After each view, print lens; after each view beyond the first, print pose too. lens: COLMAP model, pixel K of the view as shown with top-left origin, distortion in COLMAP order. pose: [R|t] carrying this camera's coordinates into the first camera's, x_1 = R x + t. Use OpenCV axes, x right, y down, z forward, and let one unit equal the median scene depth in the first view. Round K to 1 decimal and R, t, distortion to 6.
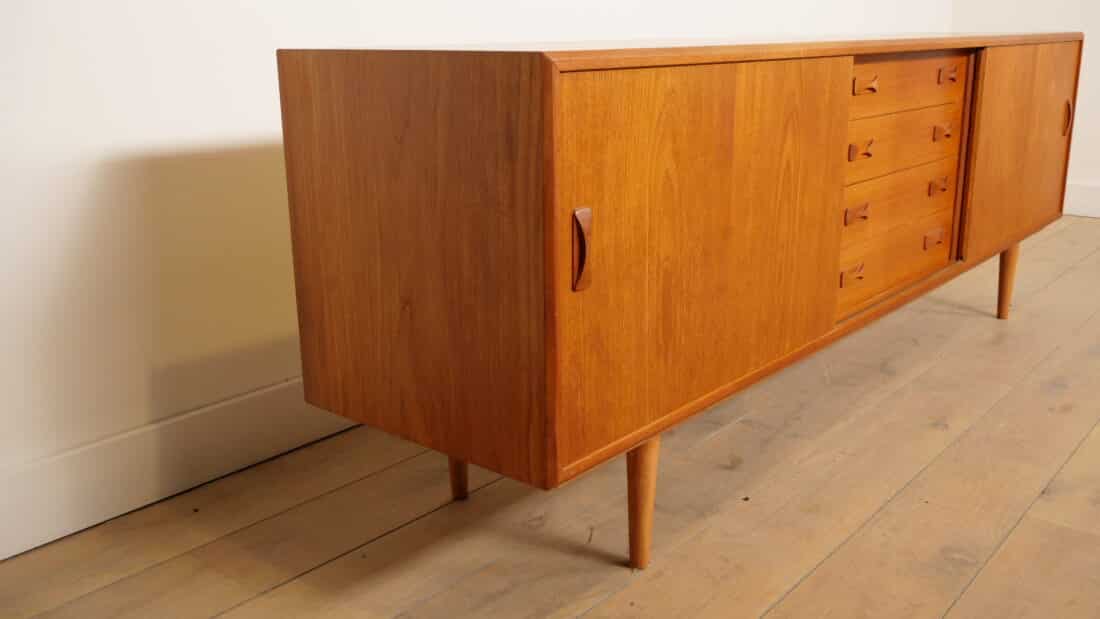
lens RADIAL K [[1004.9, 0, 550.0], [0, 1004.9, 309.5], [0, 0, 1]] dist [-0.013629, -0.007415]
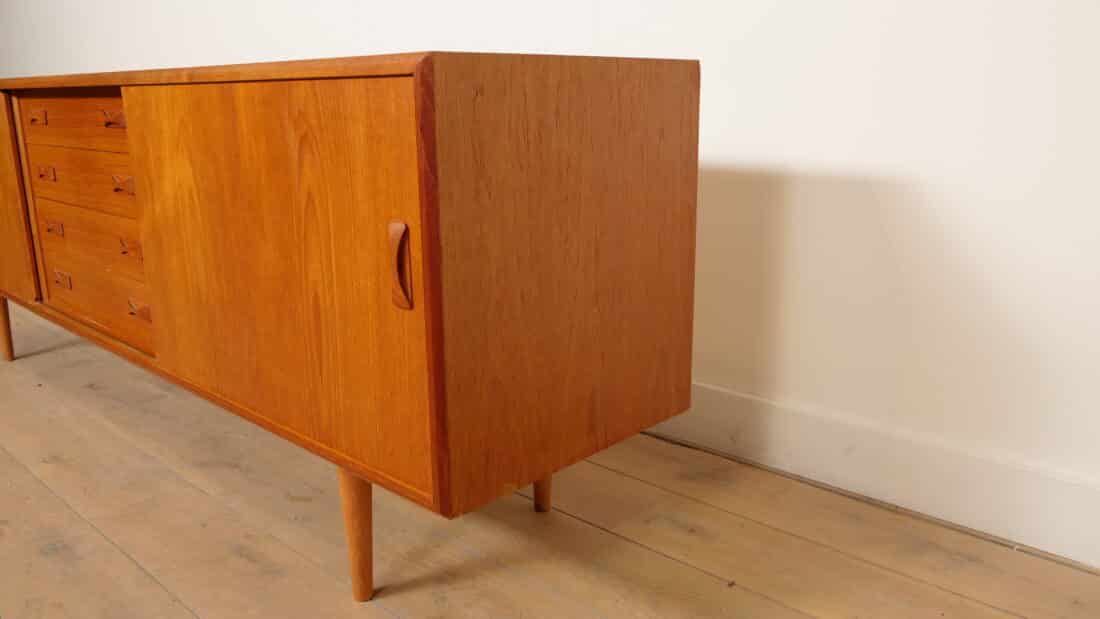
lens RADIAL K [[845.0, 0, 550.0], [0, 845.0, 309.5], [0, 0, 1]] dist [-0.030528, -0.001811]
pose [[-0.037785, 0.258438, -0.965289, 1.534966], [-0.264379, 0.928972, 0.259063, -0.504217], [0.963678, 0.264991, 0.033225, 1.901493]]
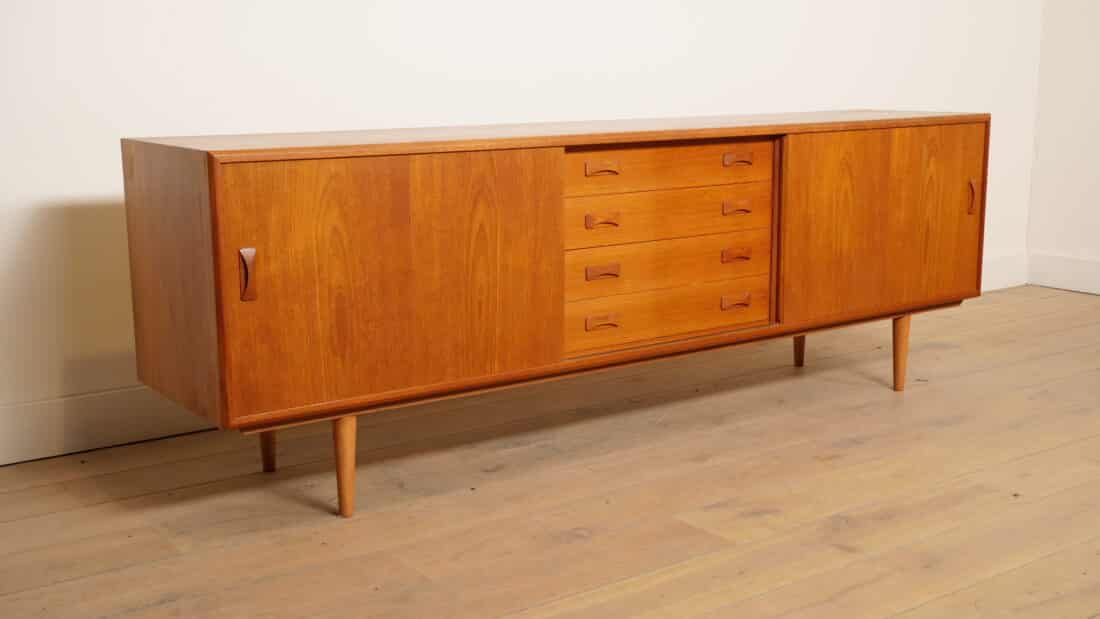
lens RADIAL K [[1282.2, 0, 550.0], [0, 1282.2, 309.5], [0, 0, 1]] dist [0.042673, 0.024296]
pose [[0.969756, 0.051233, -0.238640, 0.758156], [-0.070023, 0.995020, -0.070932, 0.081817], [0.233818, 0.085497, 0.968514, -0.646843]]
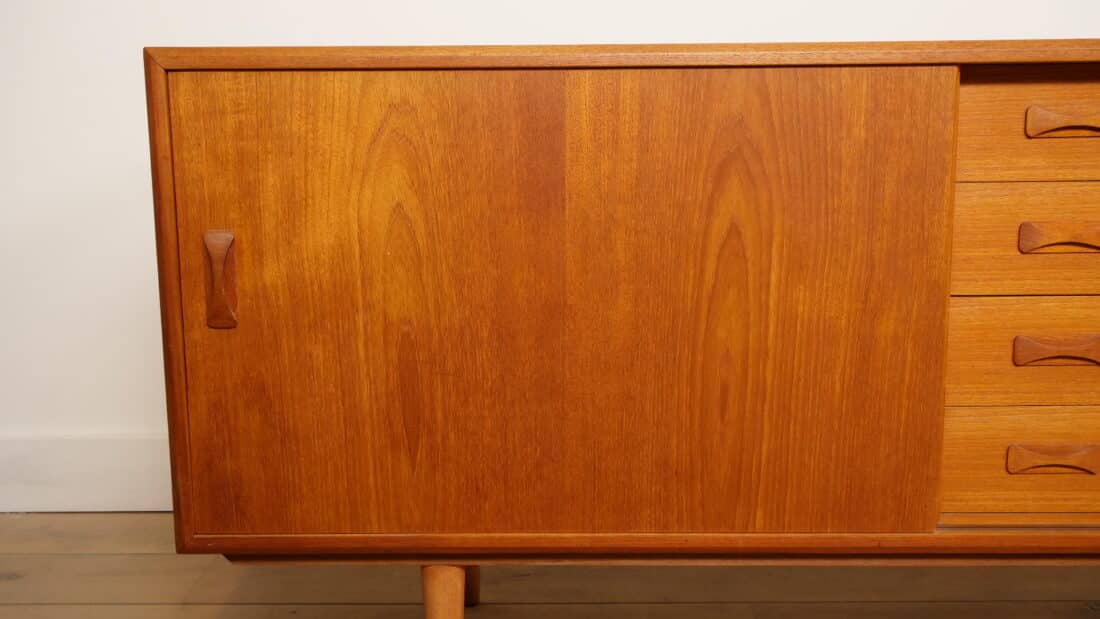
lens RADIAL K [[1213.2, 0, 550.0], [0, 1213.2, 309.5], [0, 0, 1]] dist [0.019822, 0.009119]
pose [[0.642809, 0.130706, -0.754793, 0.773709], [-0.205227, 0.978700, -0.005300, -0.067690], [0.738023, 0.158311, 0.655942, 0.418647]]
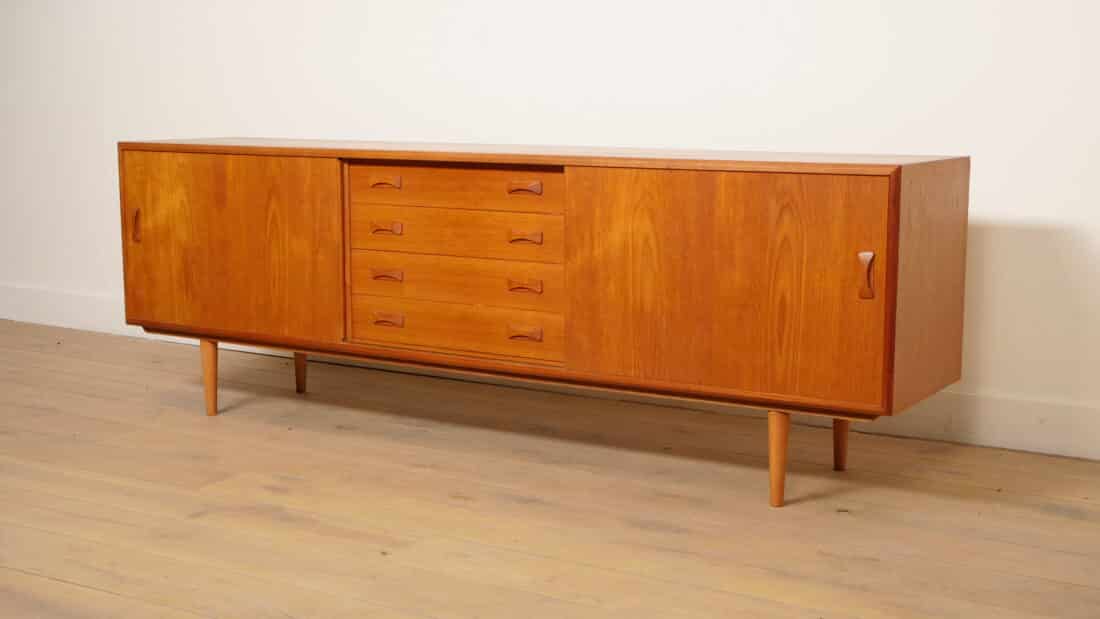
lens RADIAL K [[1434.6, 0, 550.0], [0, 1434.6, 309.5], [0, 0, 1]] dist [0.011805, 0.008655]
pose [[0.152889, 0.158044, -0.975524, 2.769379], [-0.270028, 0.956246, 0.112601, -0.403605], [0.950637, 0.246203, 0.188875, 1.047124]]
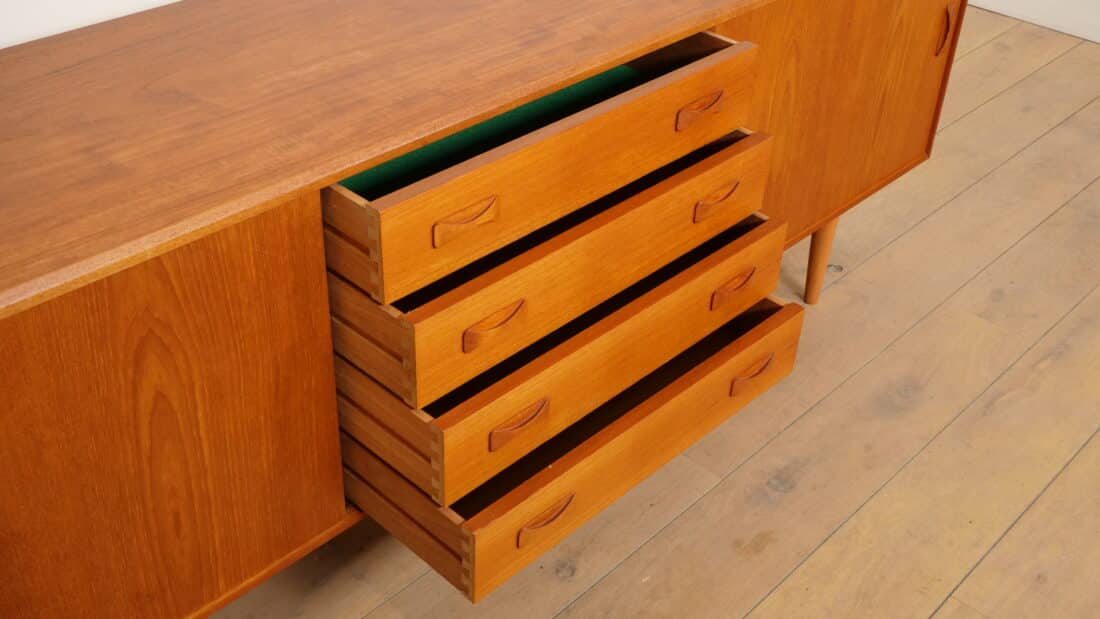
lens RADIAL K [[1213.2, 0, 550.0], [0, 1213.2, 309.5], [0, 0, 1]] dist [0.019822, 0.009119]
pose [[0.997001, 0.074304, -0.021639, 0.514365], [-0.062845, 0.940496, 0.333942, -0.488120], [0.045165, -0.331580, 0.942345, 0.292433]]
